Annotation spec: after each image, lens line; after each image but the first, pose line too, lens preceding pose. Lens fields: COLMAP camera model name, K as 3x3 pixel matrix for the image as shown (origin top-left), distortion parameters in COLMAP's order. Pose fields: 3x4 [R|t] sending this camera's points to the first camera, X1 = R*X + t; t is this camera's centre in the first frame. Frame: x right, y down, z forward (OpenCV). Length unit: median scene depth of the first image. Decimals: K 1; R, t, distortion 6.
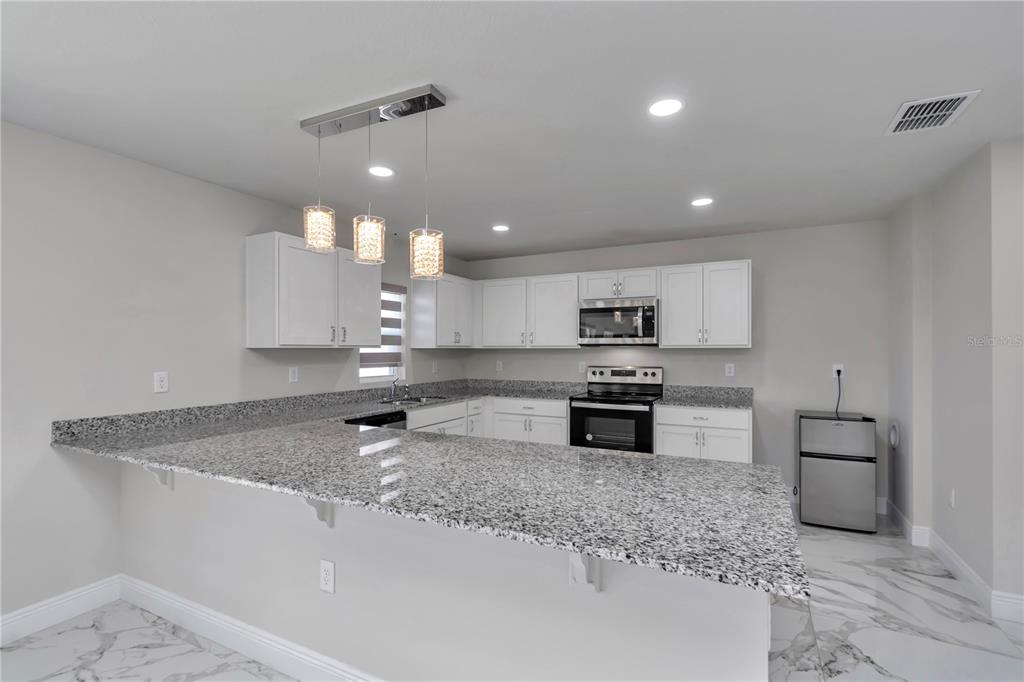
lens RADIAL K [[465.0, 0, 514.8], [0, 465.0, 347.2], [0, 0, 1]] dist [0.001597, -0.000346]
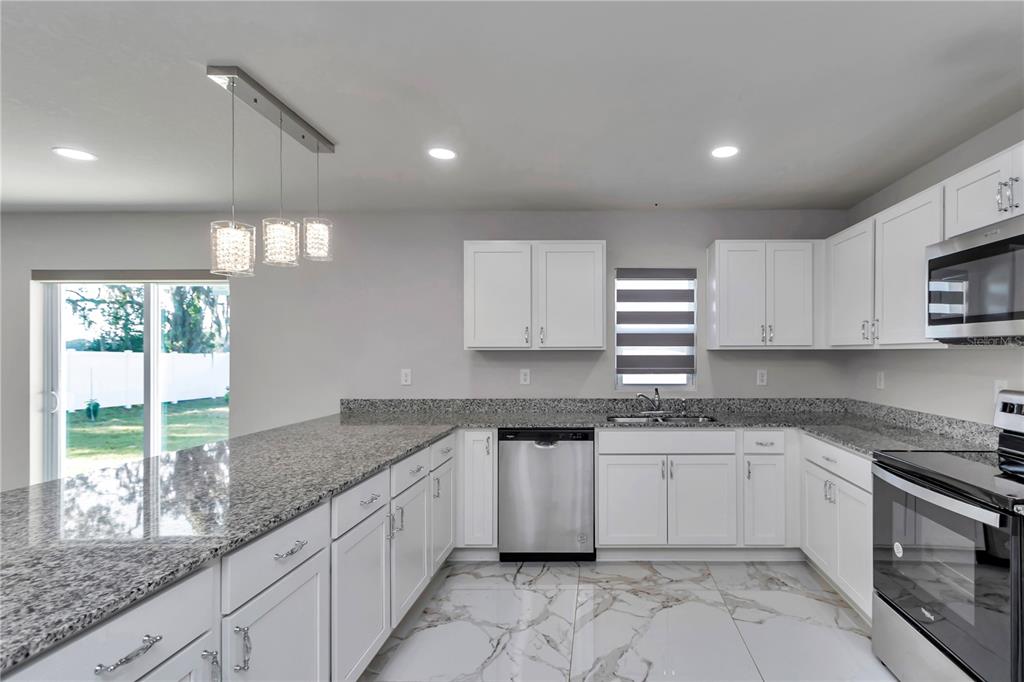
lens RADIAL K [[503.0, 0, 538.1], [0, 503.0, 348.9], [0, 0, 1]] dist [0.002351, -0.000169]
pose [[0.447746, -0.005228, -0.894145, 0.444170], [0.006029, 0.999978, -0.002828, 0.002165], [0.894140, -0.004125, 0.447768, 0.478537]]
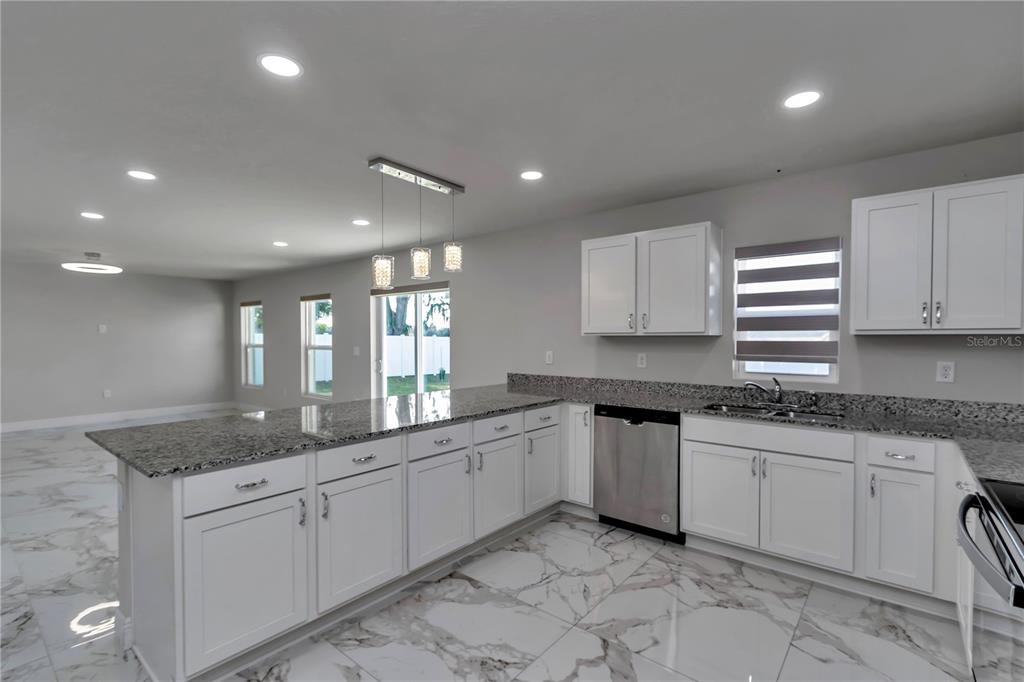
lens RADIAL K [[465.0, 0, 514.8], [0, 465.0, 347.2], [0, 0, 1]] dist [0.001597, -0.000346]
pose [[-0.214137, 0.019502, -0.976609, 0.552518], [0.004954, 0.999810, 0.018879, 0.006125], [0.976791, -0.000796, -0.214193, 0.832928]]
